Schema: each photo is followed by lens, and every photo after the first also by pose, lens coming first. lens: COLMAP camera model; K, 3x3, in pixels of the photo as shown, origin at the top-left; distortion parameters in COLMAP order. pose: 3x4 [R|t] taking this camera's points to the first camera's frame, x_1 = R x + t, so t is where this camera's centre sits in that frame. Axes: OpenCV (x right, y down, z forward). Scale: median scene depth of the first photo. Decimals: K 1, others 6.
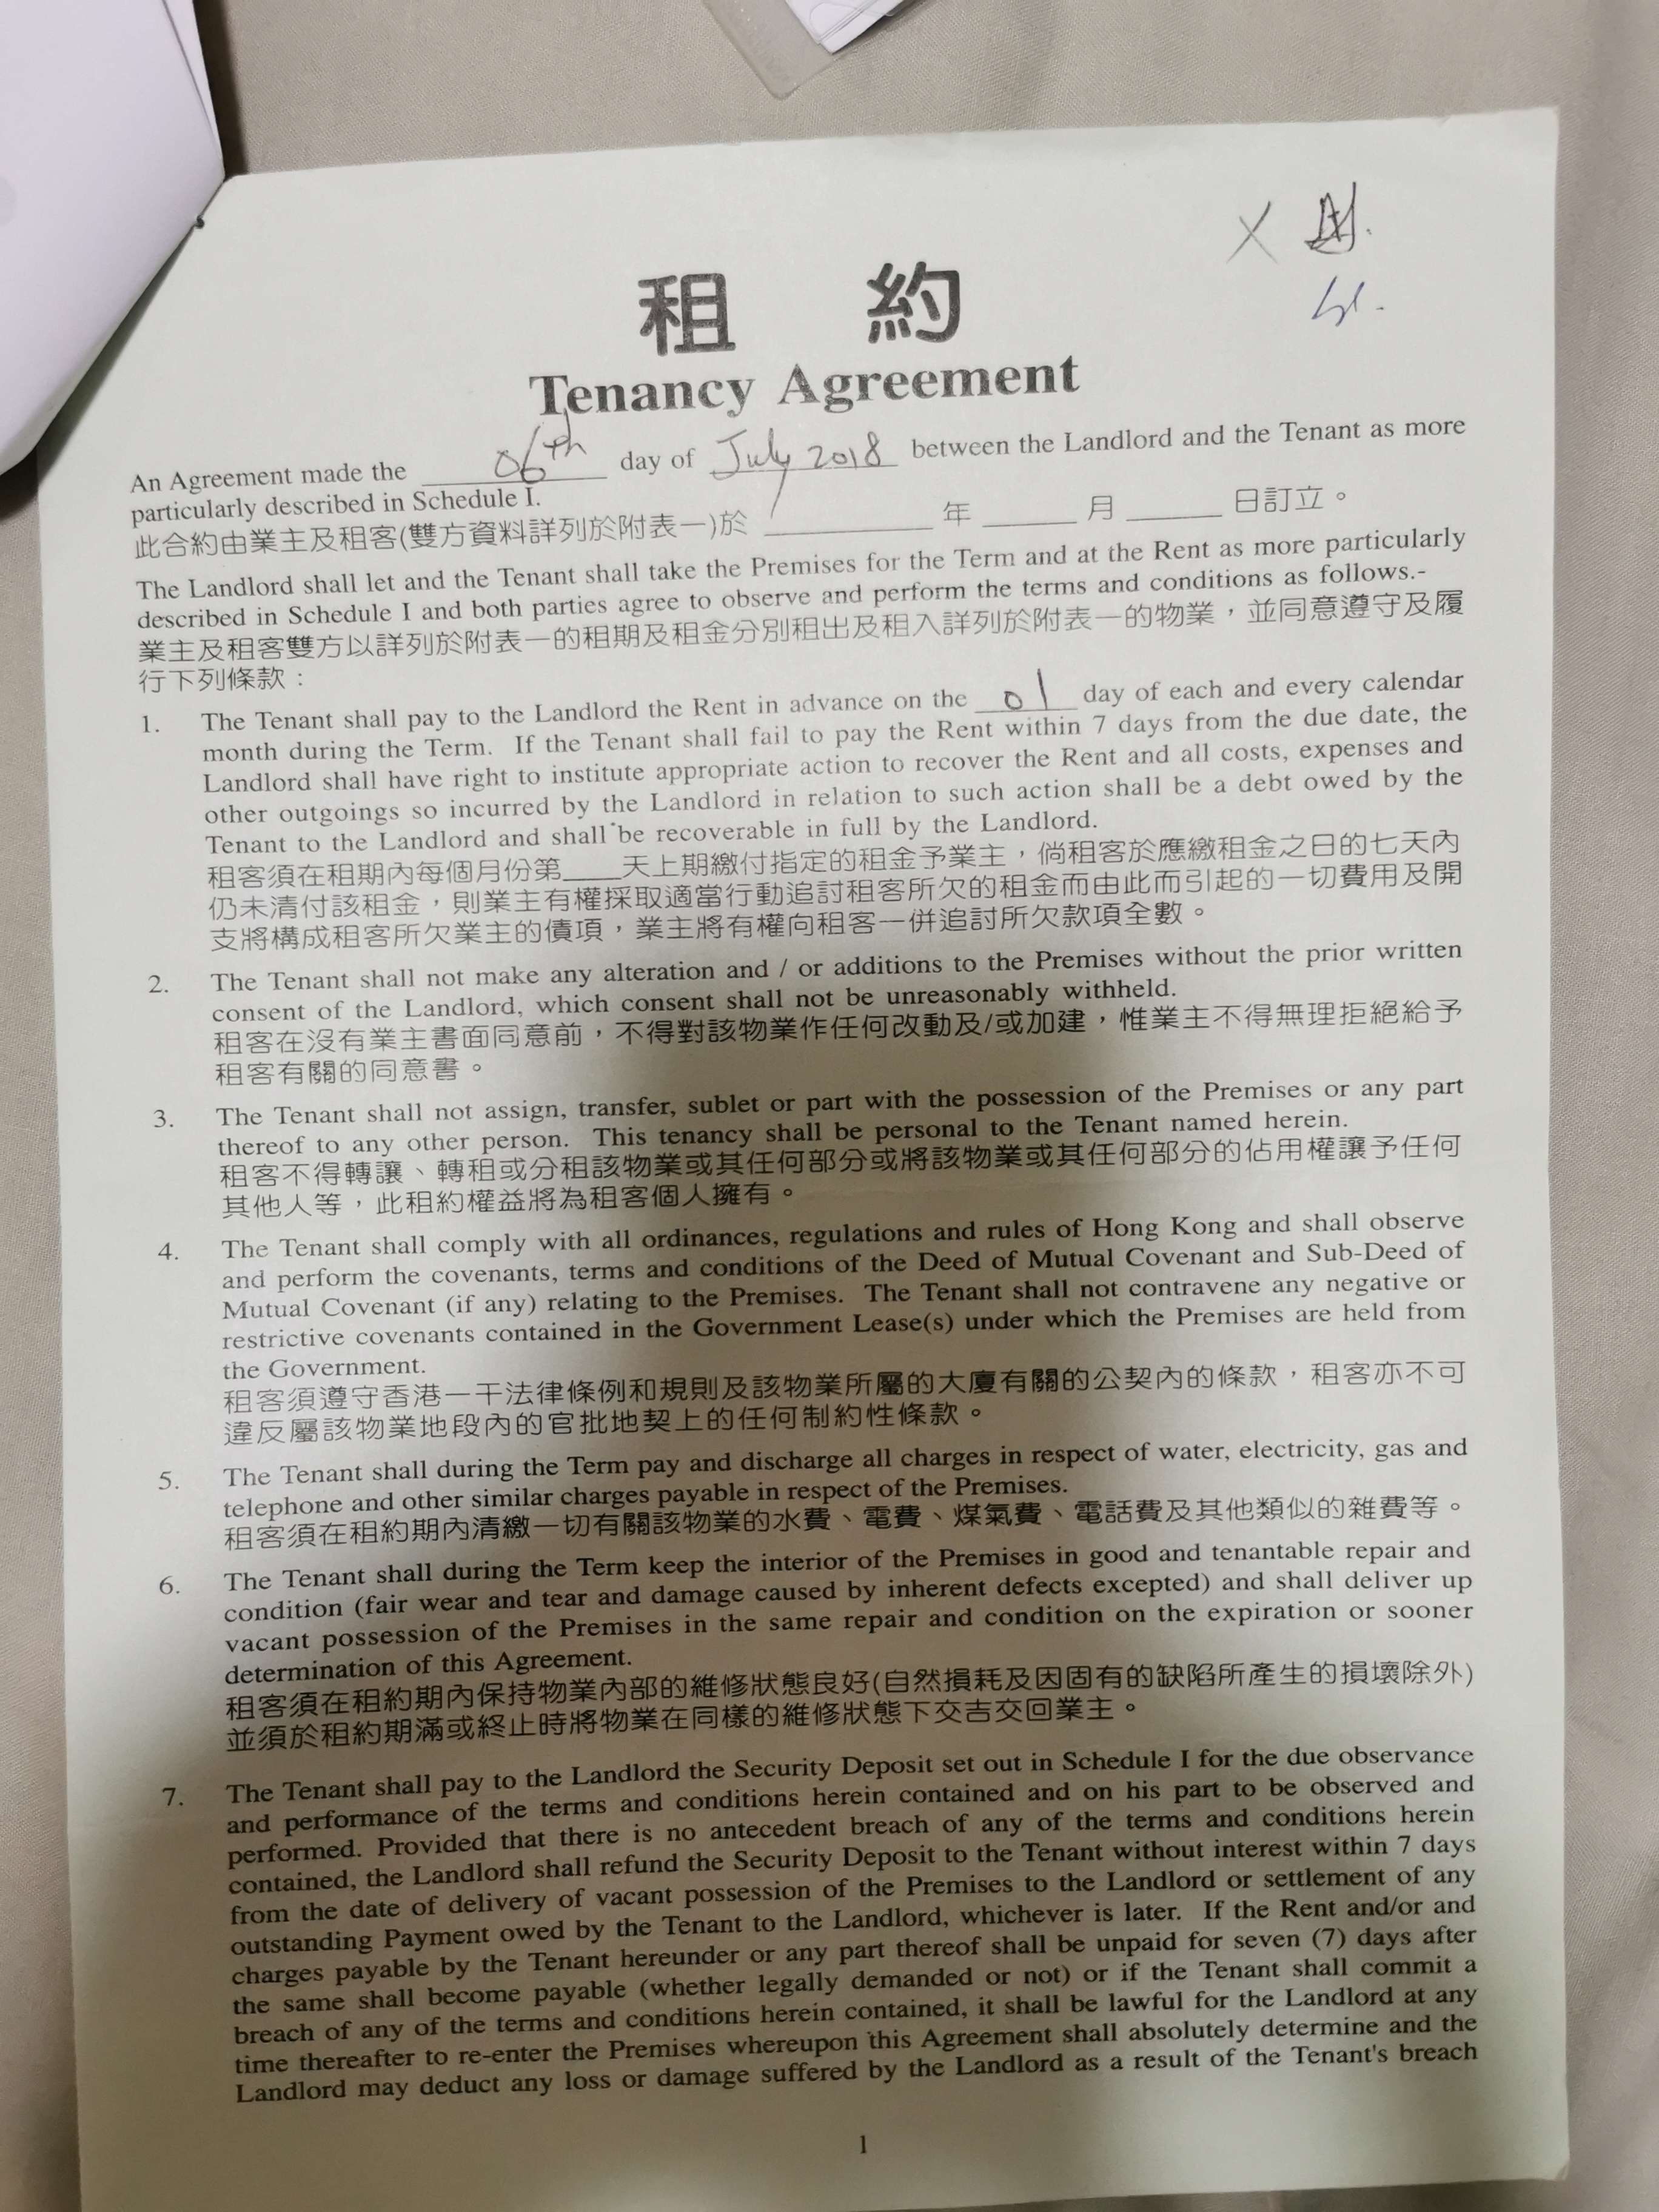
lens RADIAL K [[1739.6, 0, 822.5], [0, 1739.6, 1016.9], [0, 0, 1]] dist [0.754520, -0.001194]
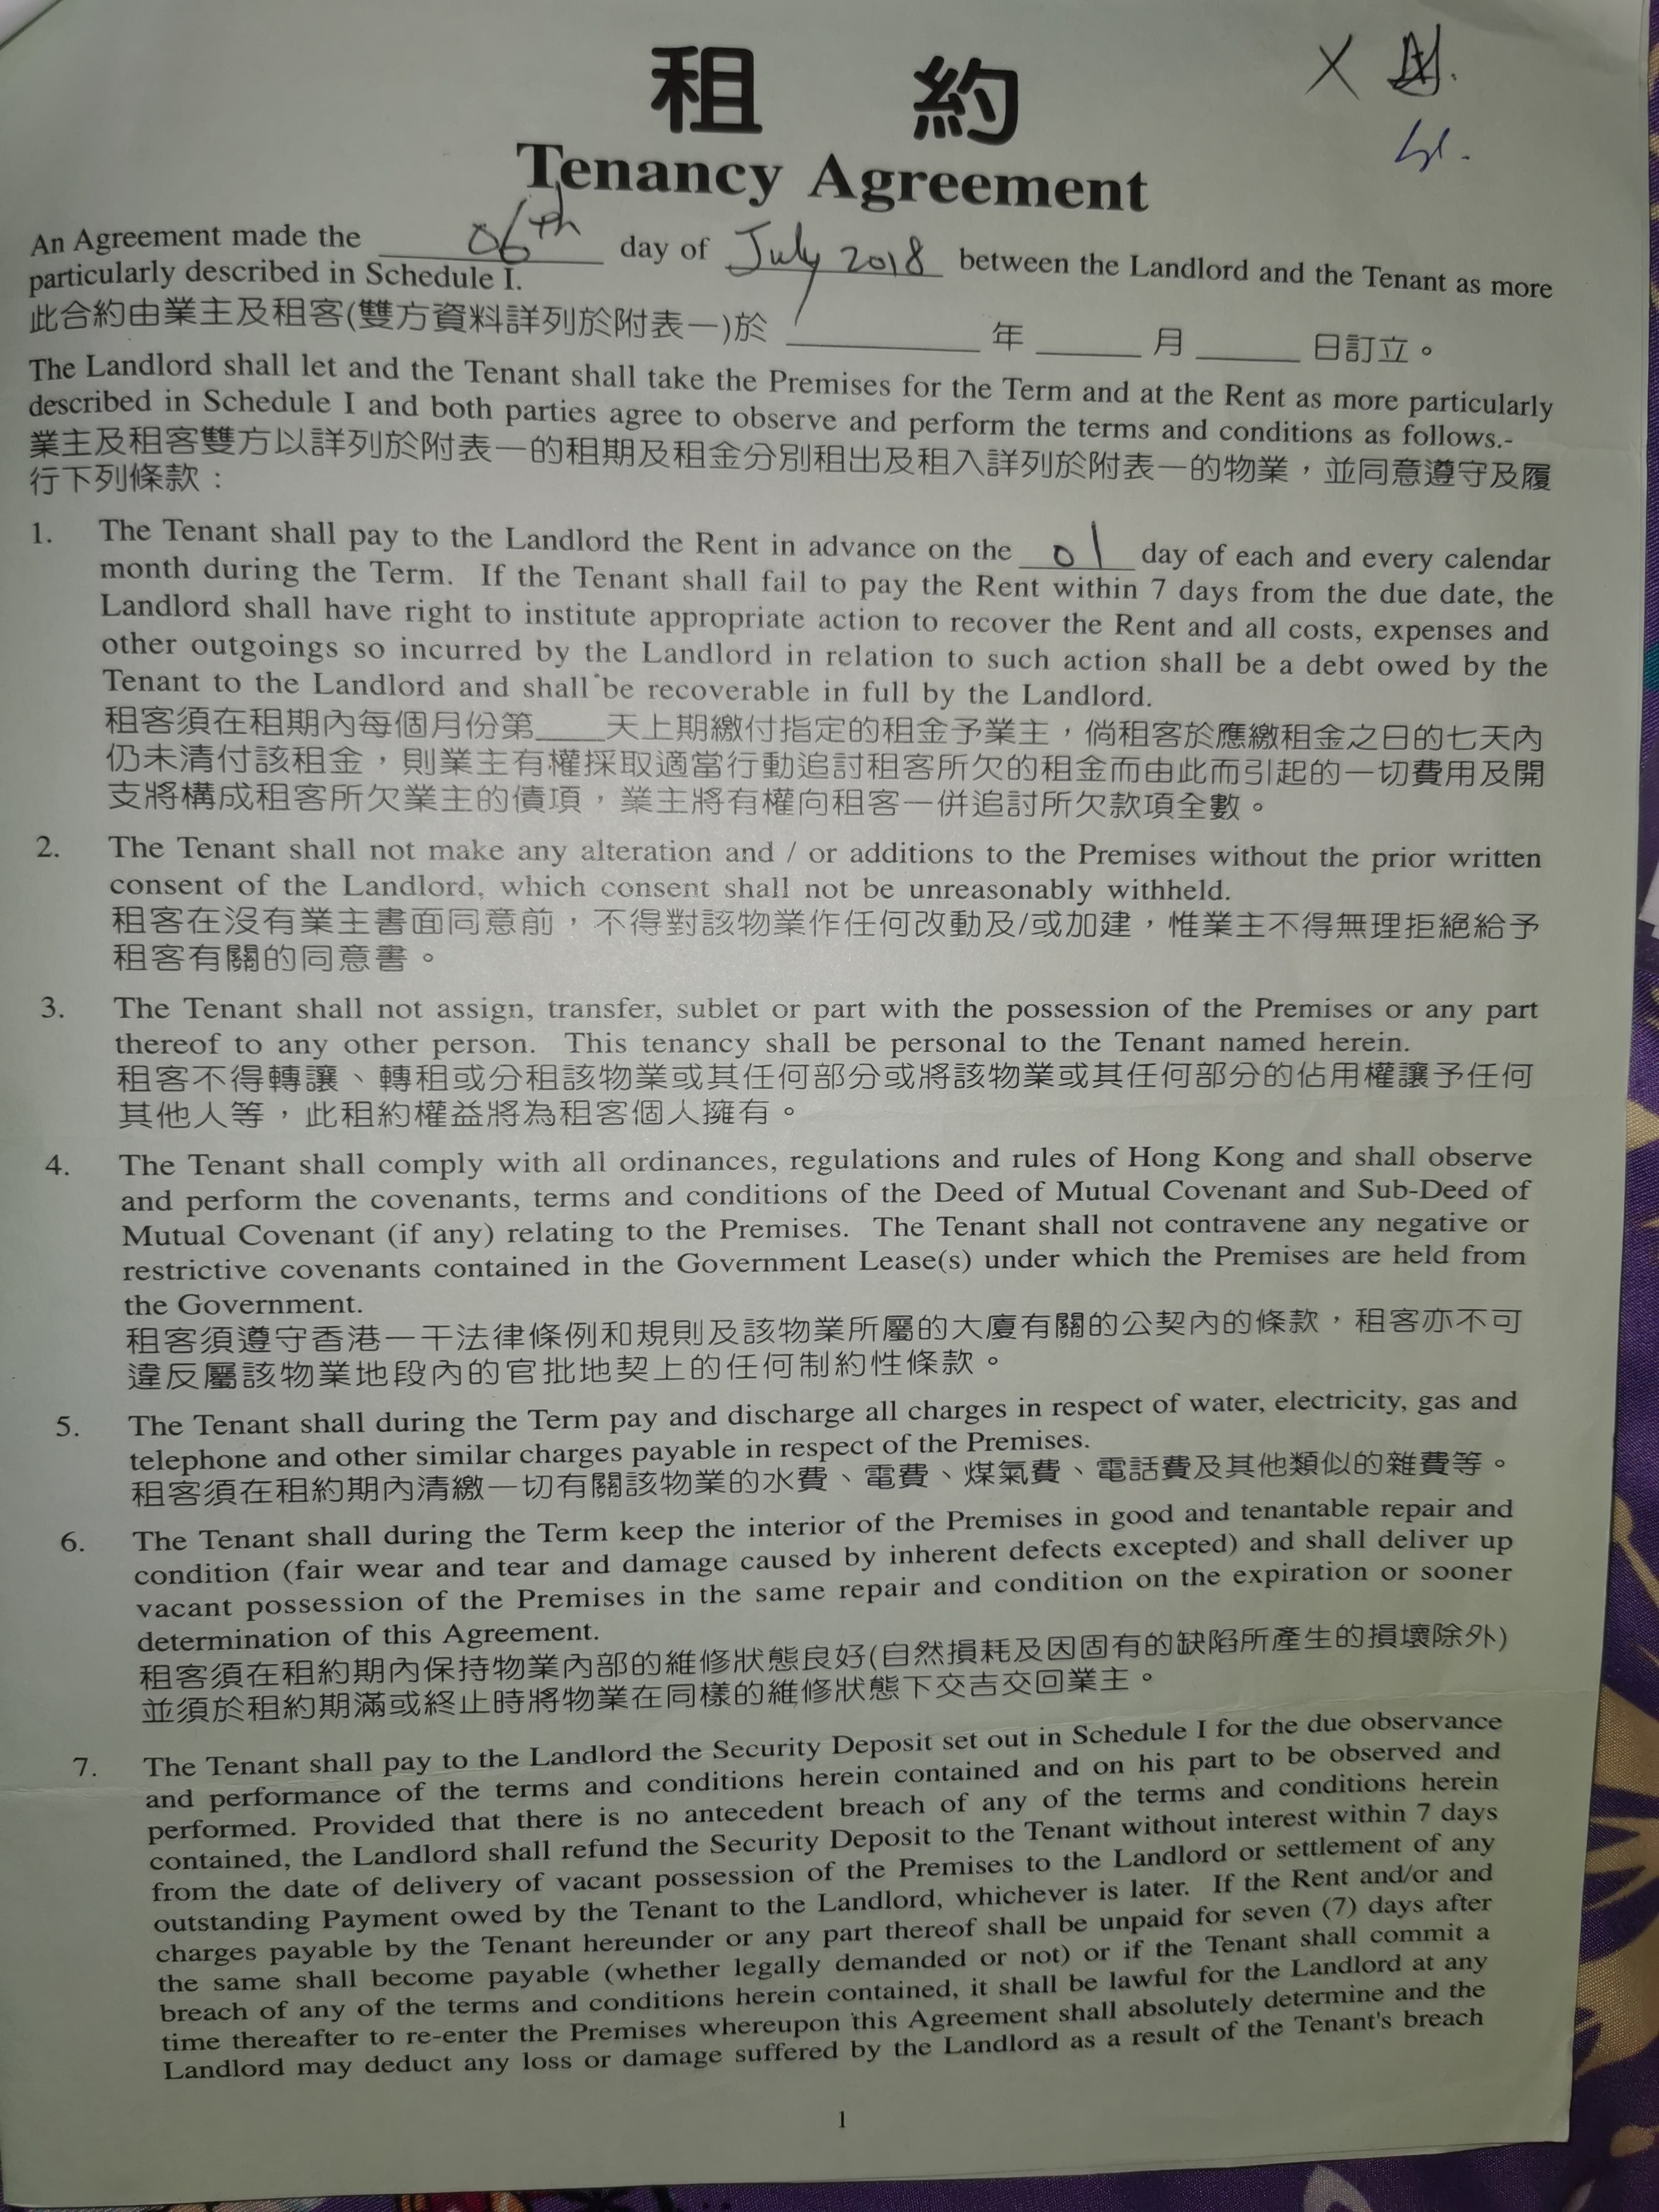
lens RADIAL K [[1690.9, 0, 829.5], [0, 1690.9, 1106.0], [0, 0, 1]] dist [0.000119, -0.003253]
pose [[0.999475, 0.032358, 0.001745, -0.001841], [-0.032341, 0.992710, 0.116103, -0.001340], [0.002024, -0.116099, 0.993236, 0.217056]]
